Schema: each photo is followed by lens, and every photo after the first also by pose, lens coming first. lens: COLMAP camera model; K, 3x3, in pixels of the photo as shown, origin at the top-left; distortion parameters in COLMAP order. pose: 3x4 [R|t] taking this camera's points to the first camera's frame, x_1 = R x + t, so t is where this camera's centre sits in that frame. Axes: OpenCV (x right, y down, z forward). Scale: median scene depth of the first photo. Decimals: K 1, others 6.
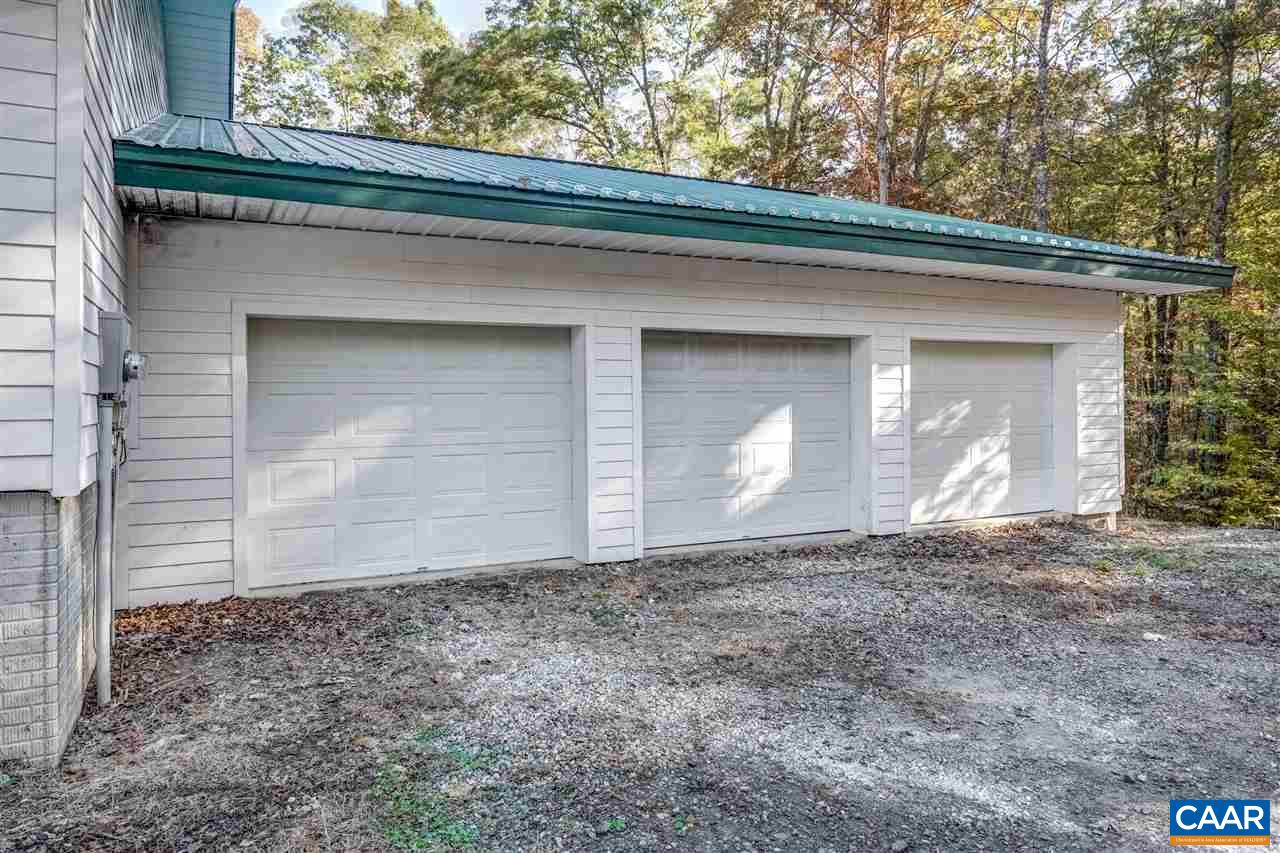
lens RADIAL K [[857.0, 0, 649.5], [0, 857.0, 394.6], [0, 0, 1]] dist [-0.009099, -0.000997]
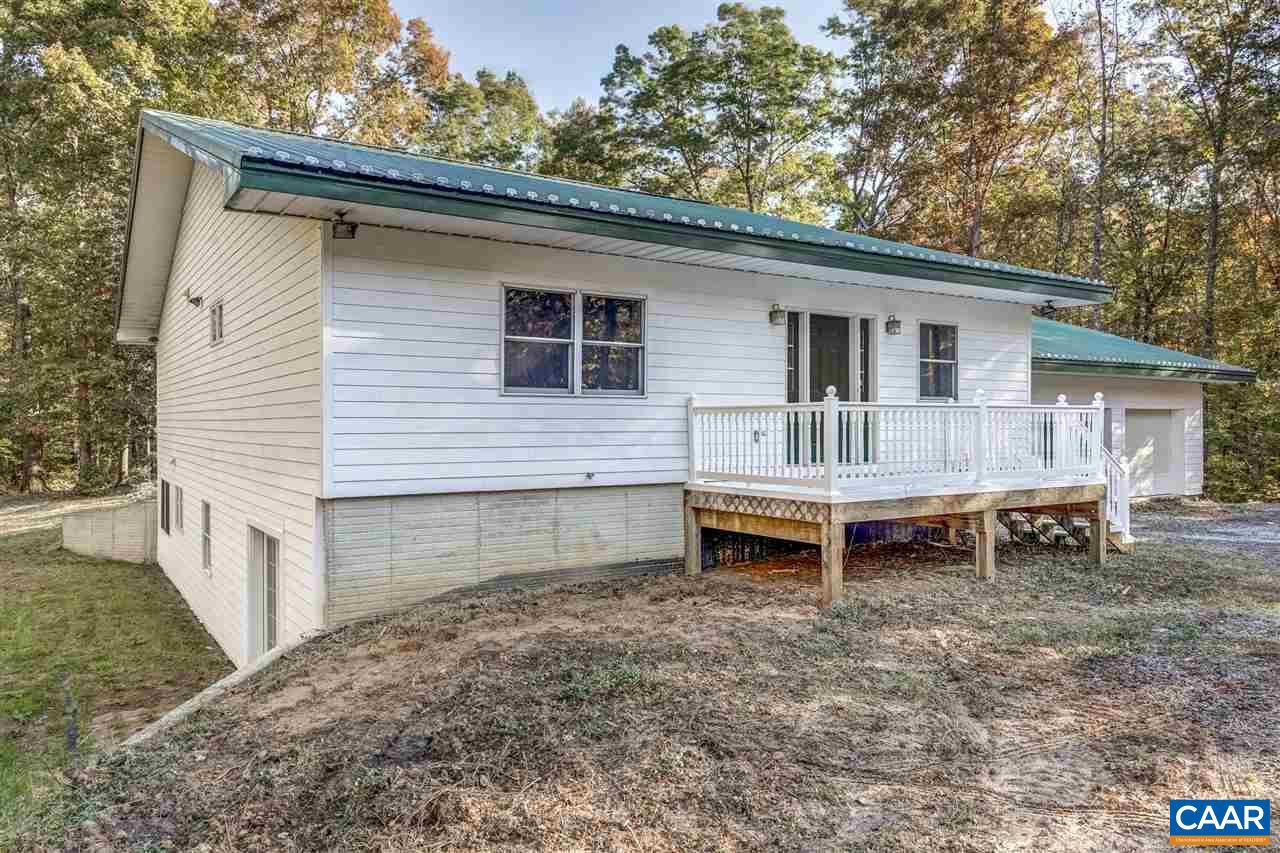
lens RADIAL K [[872.0, 0, 648.2], [0, 872.0, 431.4], [0, 0, 1]] dist [0.006311, -0.012269]
pose [[0.994688, 0.006501, 0.102726, -1.071076], [-0.008279, 0.999823, 0.016886, -0.037736], [-0.102598, -0.017647, 0.994566, -1.002034]]
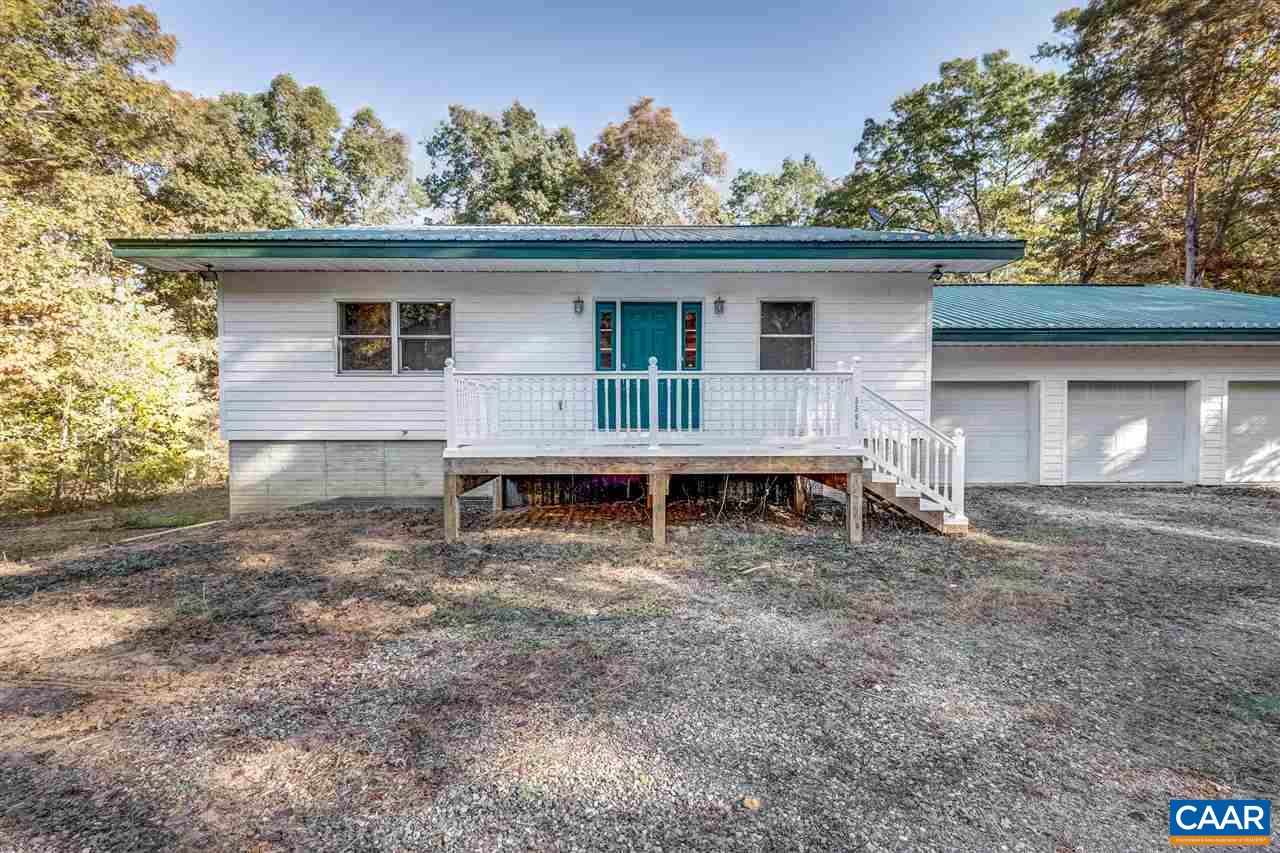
lens RADIAL K [[573.6, 0, 653.6], [0, 573.6, 424.6], [0, 0, 1]] dist [-0.004682, 0.002504]
pose [[0.898818, 0.017497, -0.437973, -0.263658], [-0.001143, 0.999293, 0.037577, -0.016302], [0.438321, -0.033274, 0.898202, -0.647770]]
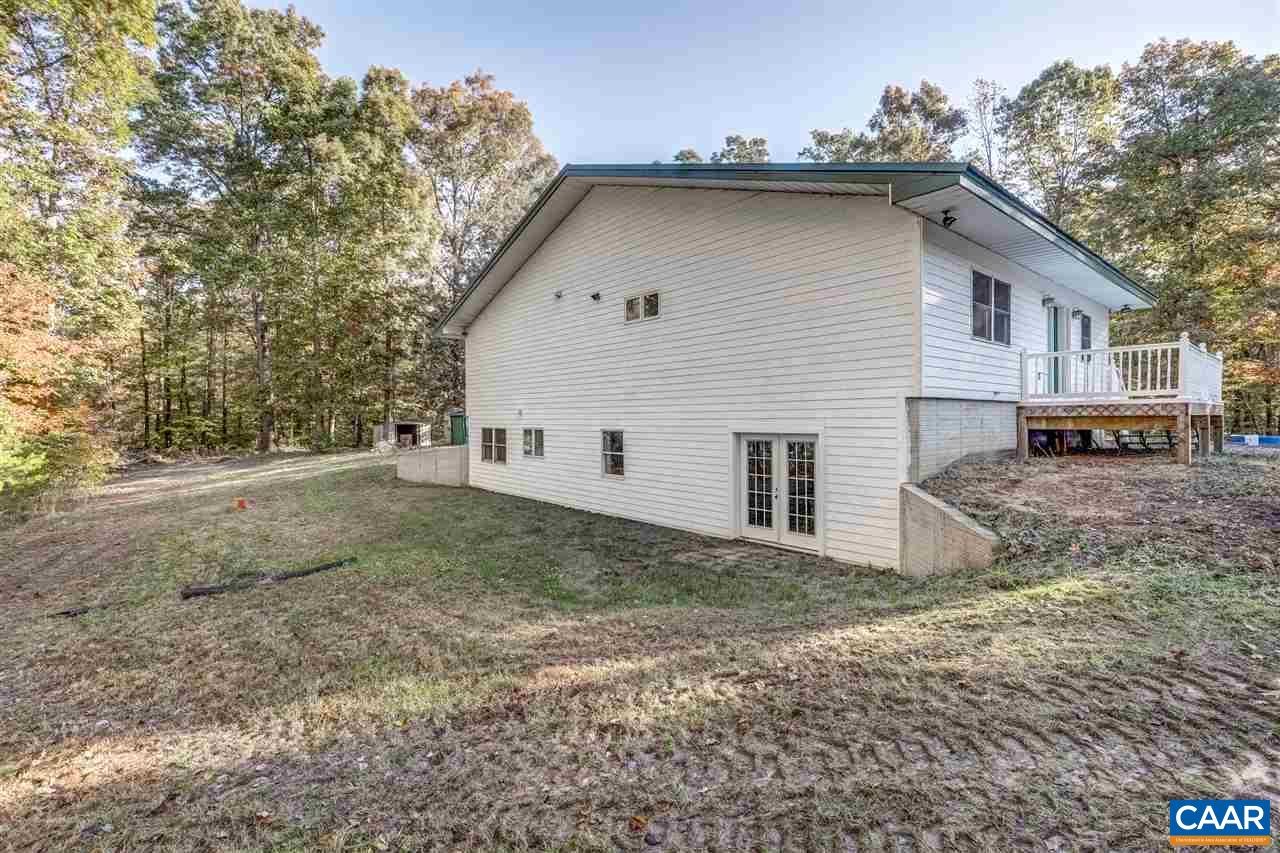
lens RADIAL K [[573.6, 0, 644.5], [0, 573.6, 424.0], [0, 0, 1]] dist [-0.004682, 0.002504]
pose [[0.976649, 0.003953, 0.214804, -1.899226], [-0.007182, 0.999873, 0.014253, 0.078225], [-0.214720, -0.015463, 0.976553, -0.886747]]
